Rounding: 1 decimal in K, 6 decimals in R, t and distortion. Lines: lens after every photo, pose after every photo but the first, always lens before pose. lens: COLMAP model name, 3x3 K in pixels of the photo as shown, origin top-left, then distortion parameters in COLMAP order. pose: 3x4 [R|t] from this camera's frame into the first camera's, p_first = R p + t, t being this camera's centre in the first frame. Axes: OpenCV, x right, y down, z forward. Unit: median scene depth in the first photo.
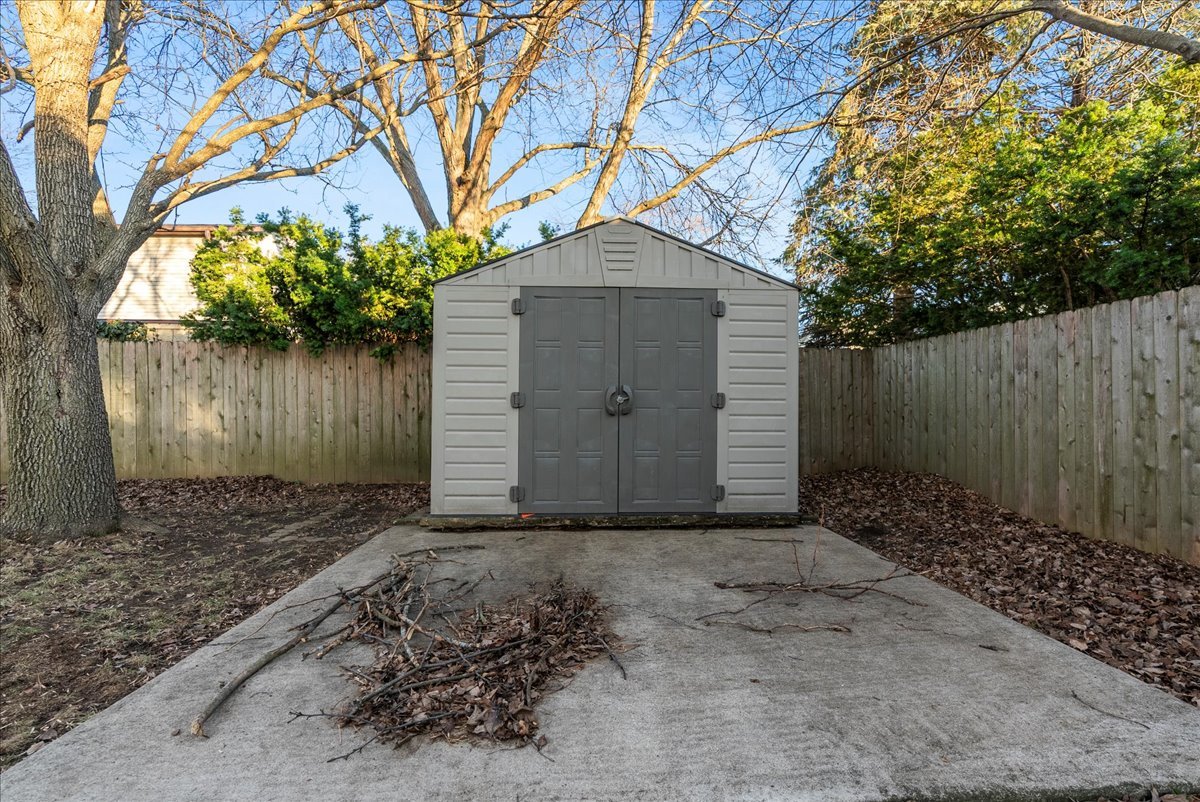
lens RADIAL K [[546.7, 0, 595.4], [0, 546.7, 389.6], [0, 0, 1]] dist [-0.001313, 0.000448]
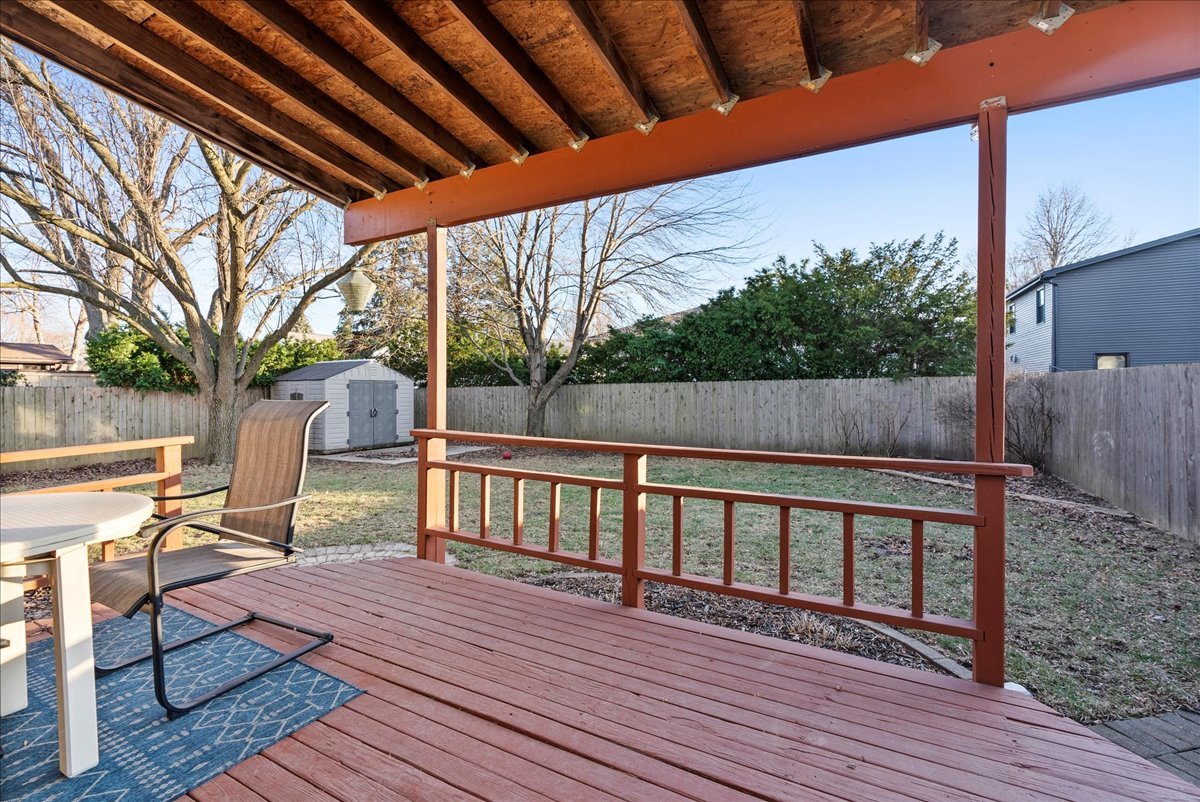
lens RADIAL K [[546.7, 0, 595.4], [0, 546.7, 389.6], [0, 0, 1]] dist [-0.001313, 0.000448]
pose [[0.522255, -0.000431, 0.852789, -2.186908], [-0.007004, 0.999964, 0.004795, -0.153671], [-0.852761, -0.008478, 0.522233, -2.021911]]
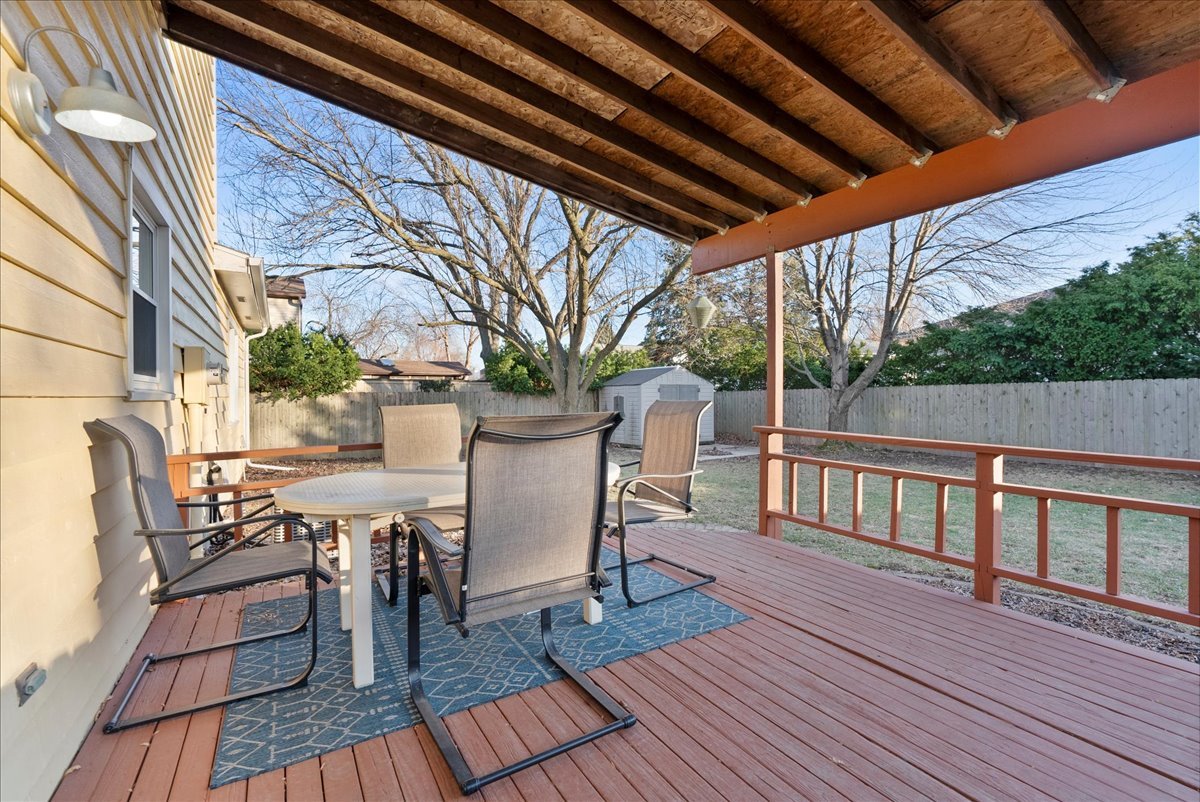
lens RADIAL K [[536.5, 0, 603.5], [0, 536.5, 393.6], [0, 0, 1]] dist [-0.000588, 0.001540]
pose [[0.870130, -0.003893, 0.492807, -2.308299], [-0.000002, 0.999969, 0.007902, -0.153151], [-0.492822, -0.006877, 0.870103, -2.052222]]
